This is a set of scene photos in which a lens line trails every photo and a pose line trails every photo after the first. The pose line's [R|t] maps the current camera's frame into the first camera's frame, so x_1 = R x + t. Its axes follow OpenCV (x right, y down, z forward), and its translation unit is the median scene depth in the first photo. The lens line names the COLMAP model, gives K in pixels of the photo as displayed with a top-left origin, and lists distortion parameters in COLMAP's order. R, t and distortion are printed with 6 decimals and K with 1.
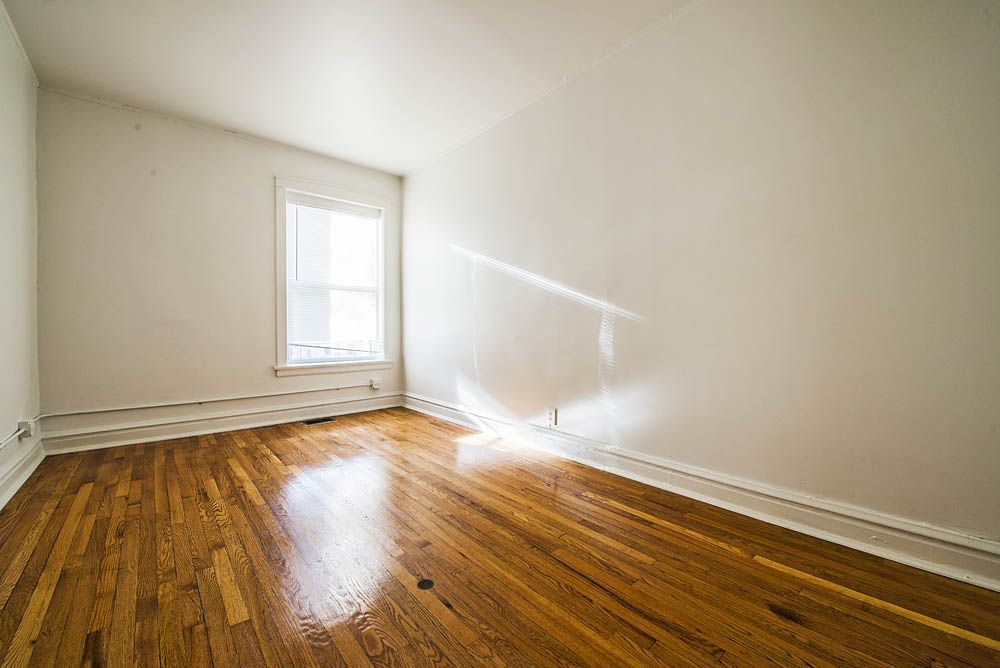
lens RADIAL K [[399.7, 0, 498.2], [0, 399.7, 333.9], [0, 0, 1]] dist [-0.014341, -0.003403]
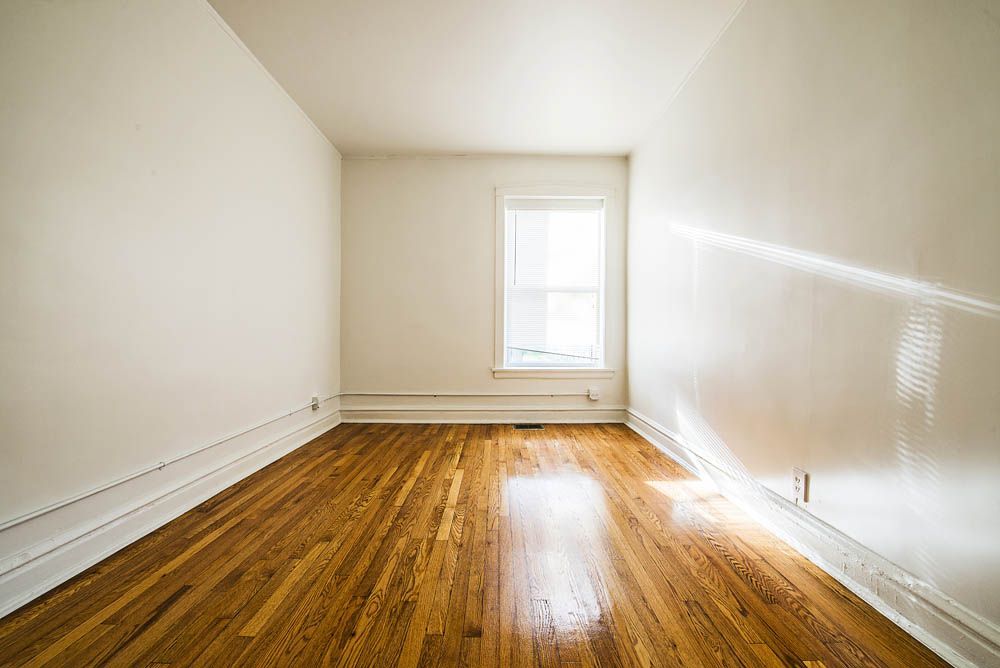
lens RADIAL K [[399.7, 0, 498.2], [0, 399.7, 333.9], [0, 0, 1]] dist [-0.014341, -0.003403]
pose [[0.755083, 0.007620, -0.655584, 0.184672], [-0.014718, 0.999877, -0.005330, -0.003661], [0.655463, 0.013674, 0.755103, 0.285680]]
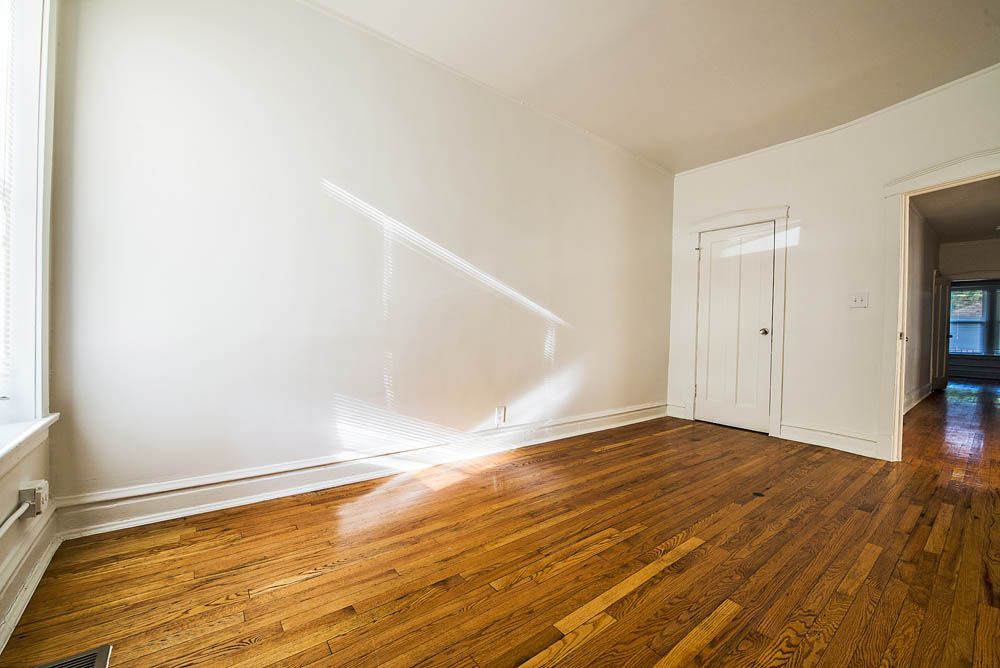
lens RADIAL K [[398.9, 0, 499.0], [0, 398.9, 334.3], [0, 0, 1]] dist [-0.015518, -0.000801]
pose [[0.059272, -0.013151, 0.998155, -0.916152], [-0.009945, 0.999856, 0.013764, -0.016127], [-0.998192, -0.010742, 0.059133, 0.977645]]
